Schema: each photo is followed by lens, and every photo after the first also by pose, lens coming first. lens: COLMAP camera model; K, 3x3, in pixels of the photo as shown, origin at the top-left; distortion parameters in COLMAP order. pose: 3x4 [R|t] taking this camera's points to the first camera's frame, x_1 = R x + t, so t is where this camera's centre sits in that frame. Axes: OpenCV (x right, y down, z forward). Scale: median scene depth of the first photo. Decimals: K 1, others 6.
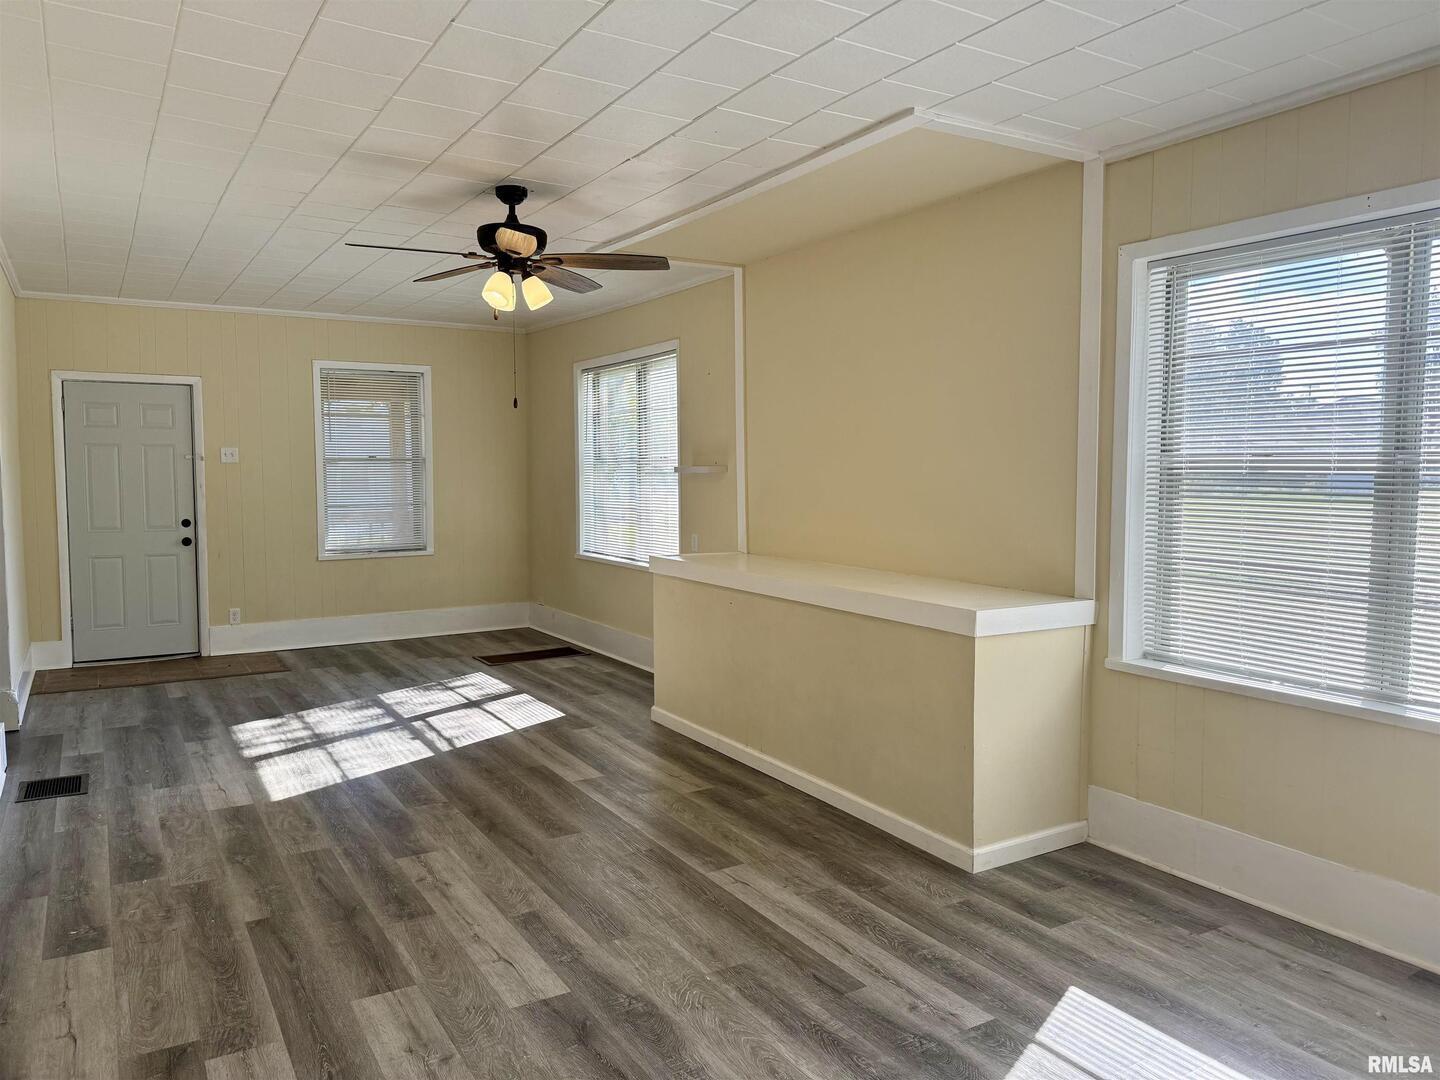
lens RADIAL K [[1010.0, 0, 719.7], [0, 1010.0, 529.1], [0, 0, 1]] dist [0.071224, -0.070685]
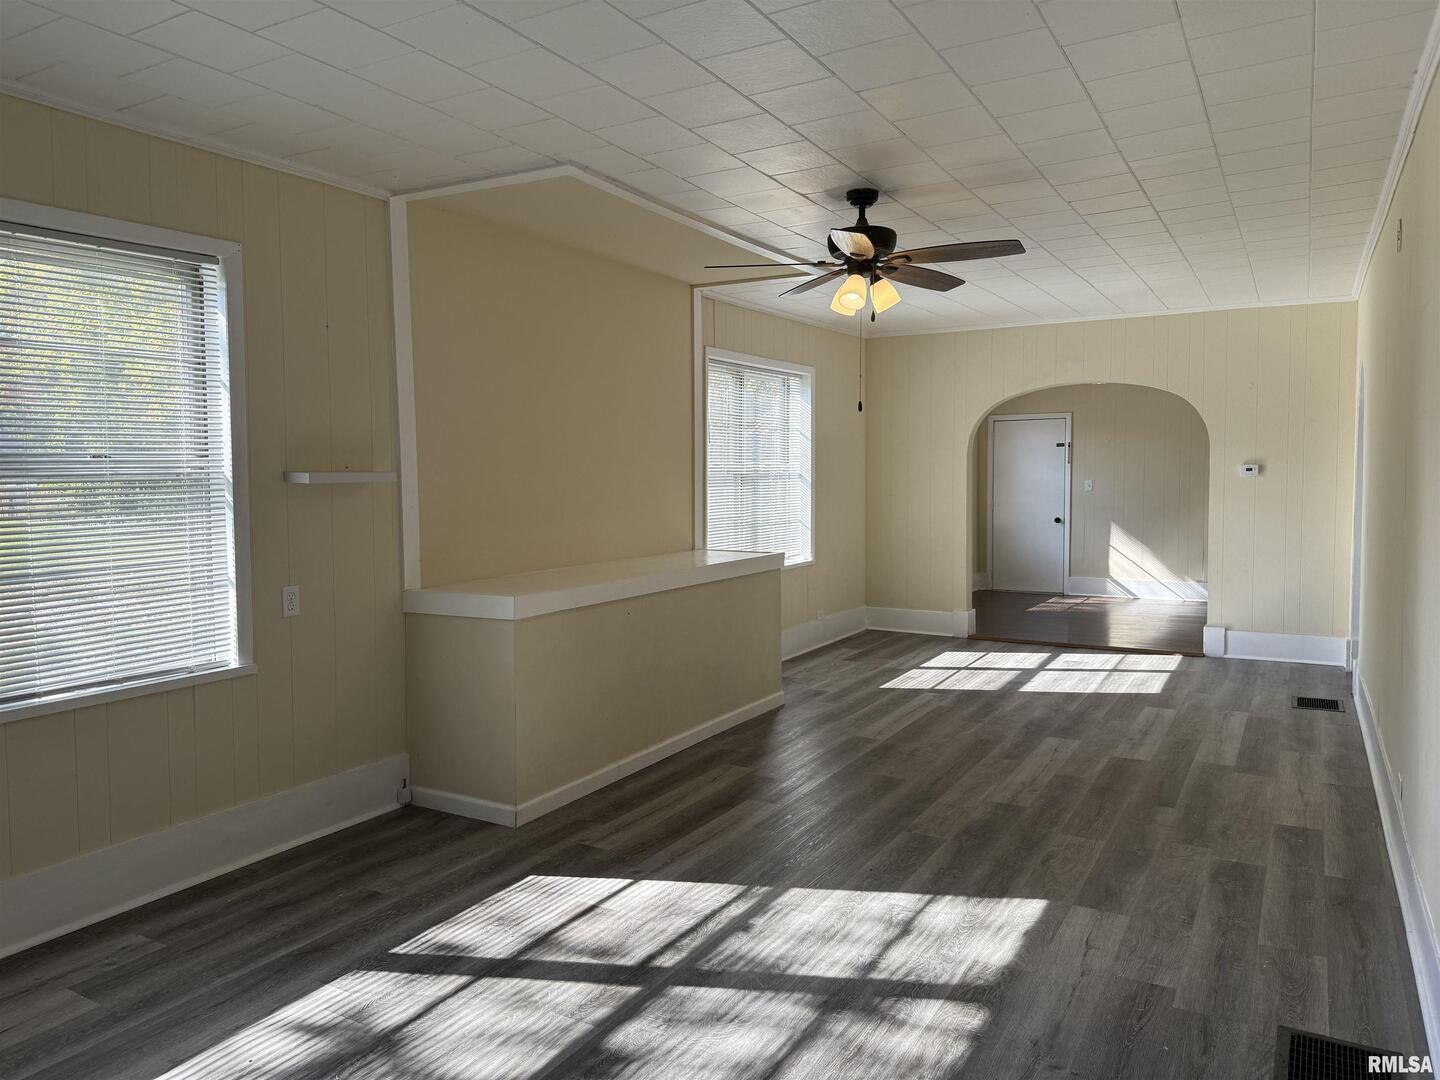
lens RADIAL K [[1010.0, 0, 688.6], [0, 1010.0, 546.8], [0, 0, 1]] dist [0.071224, -0.070685]
pose [[-0.457012, -0.066072, 0.887003, -1.096351], [0.063034, 0.992324, 0.106394, -0.113203], [-0.887224, 0.104535, -0.449340, 1.744558]]
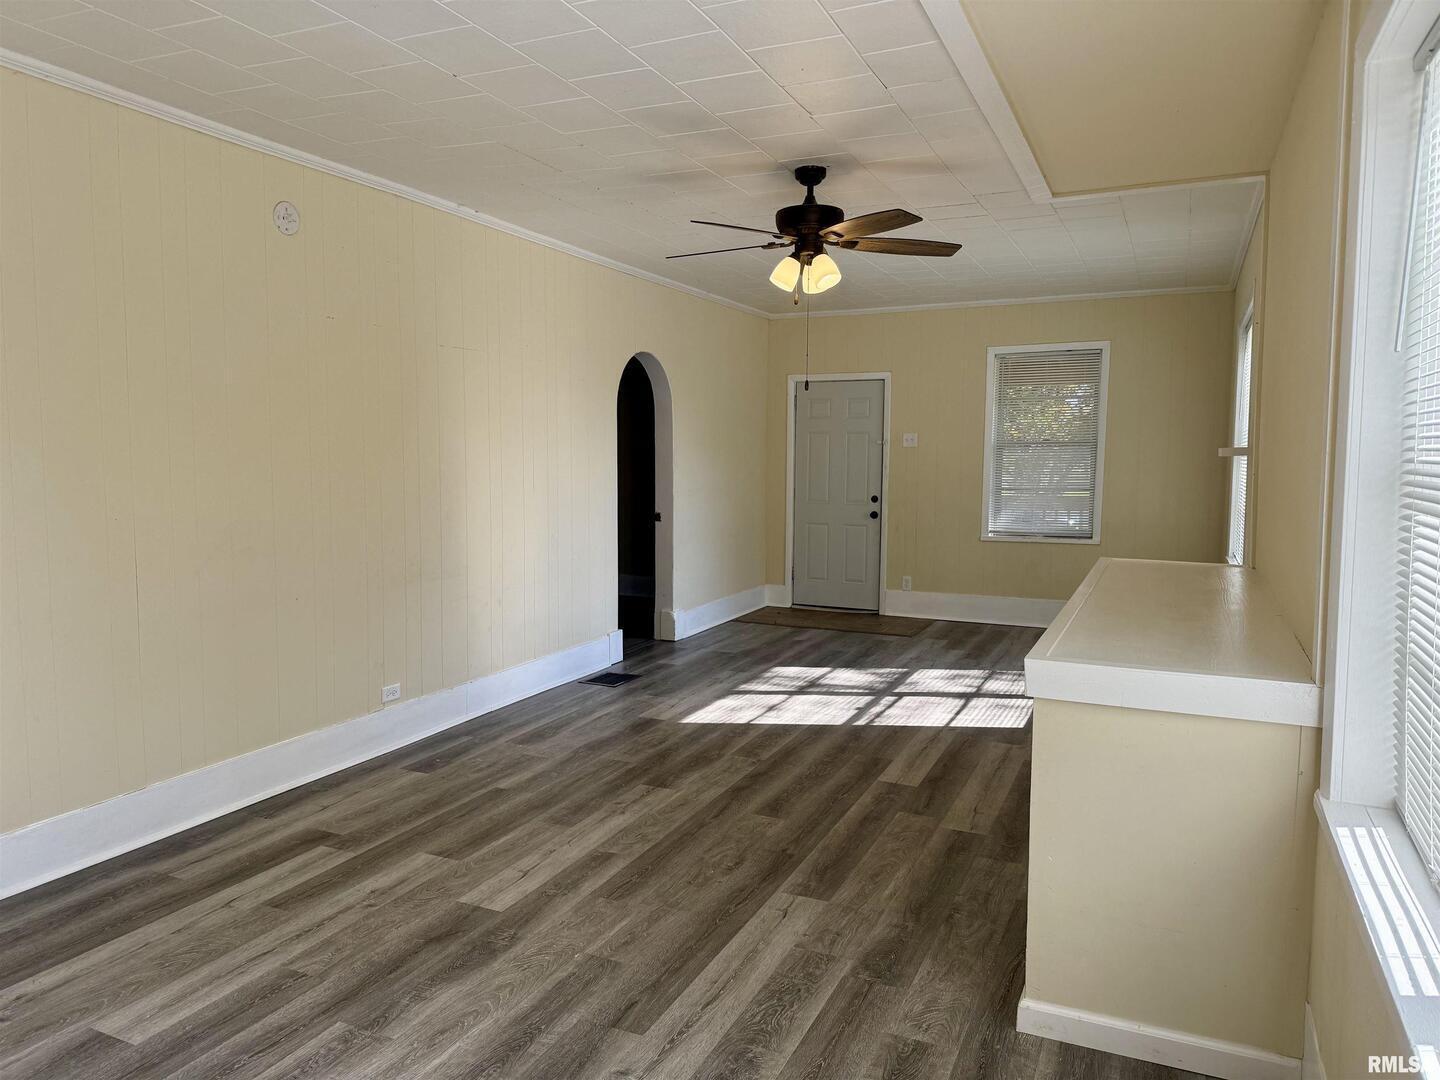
lens RADIAL K [[1010.0, 0, 718.6], [0, 1010.0, 530.7], [0, 0, 1]] dist [0.071224, -0.070685]
pose [[0.563324, 0.069888, -0.823275, 0.634317], [-0.056259, 0.997348, 0.046169, -0.023969], [0.824319, 0.020309, 0.565762, 0.392563]]
